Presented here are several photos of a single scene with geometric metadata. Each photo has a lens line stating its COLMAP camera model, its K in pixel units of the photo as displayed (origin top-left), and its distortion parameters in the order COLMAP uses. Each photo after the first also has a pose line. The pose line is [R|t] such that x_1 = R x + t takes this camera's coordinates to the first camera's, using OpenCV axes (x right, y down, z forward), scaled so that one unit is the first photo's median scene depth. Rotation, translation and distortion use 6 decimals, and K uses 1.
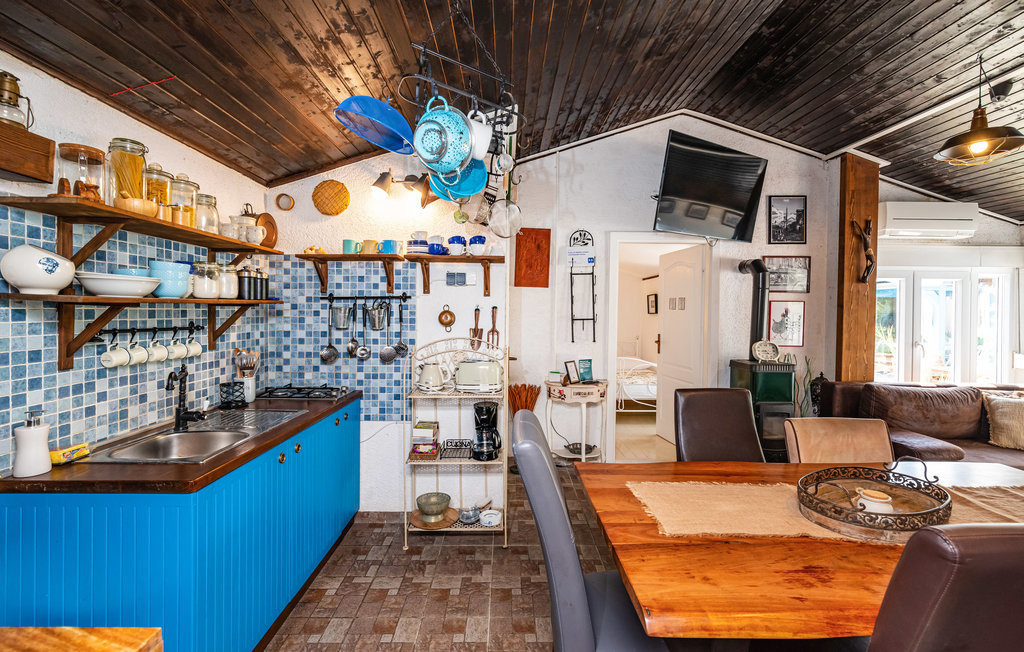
lens RADIAL K [[439.4, 0, 509.6], [0, 439.4, 321.2], [0, 0, 1]] dist [0.002202, 0.000026]
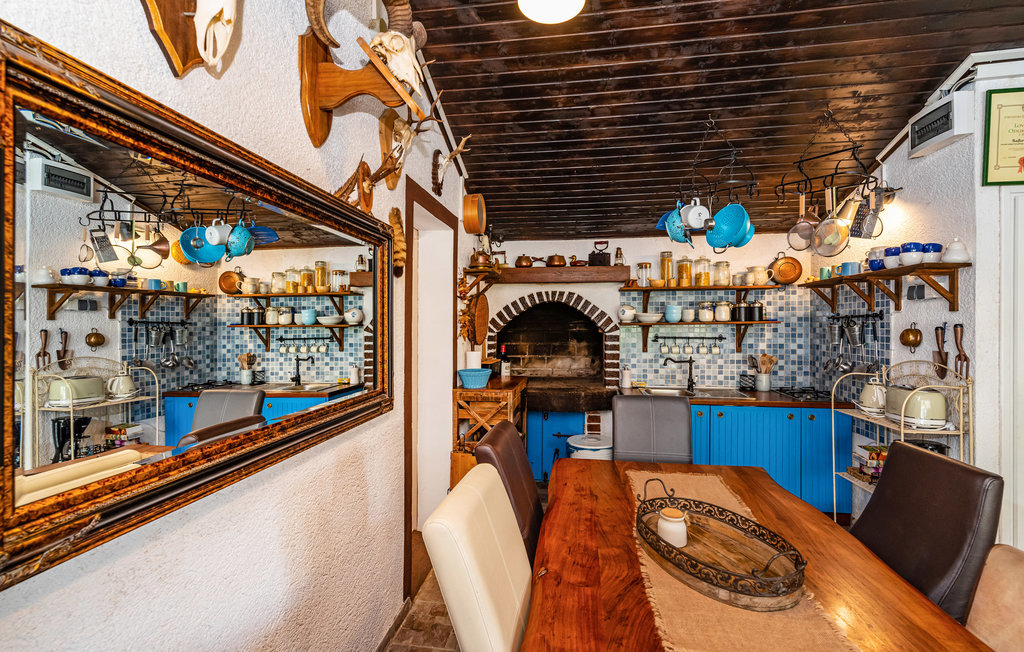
lens RADIAL K [[438.2, 0, 513.1], [0, 438.2, 320.7], [0, 0, 1]] dist [-0.000509, 0.000050]
pose [[-0.150623, -0.014048, -0.988491, 0.841495], [-0.022676, 0.999685, -0.010752, -0.012649], [0.988331, 0.020796, -0.150894, 0.341322]]
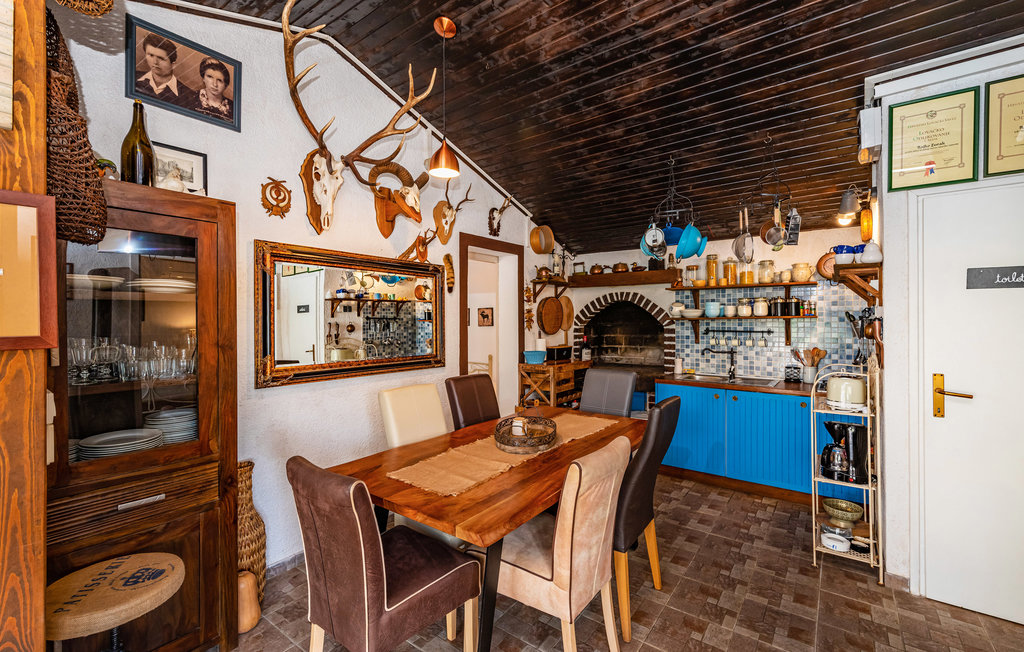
lens RADIAL K [[438.2, 0, 513.1], [0, 438.2, 320.7], [0, 0, 1]] dist [-0.000509, 0.000050]
pose [[-0.602139, -0.003317, -0.798384, 1.059861], [-0.019837, 0.999745, 0.010808, -0.023388], [0.798144, 0.022345, -0.602052, 0.944700]]
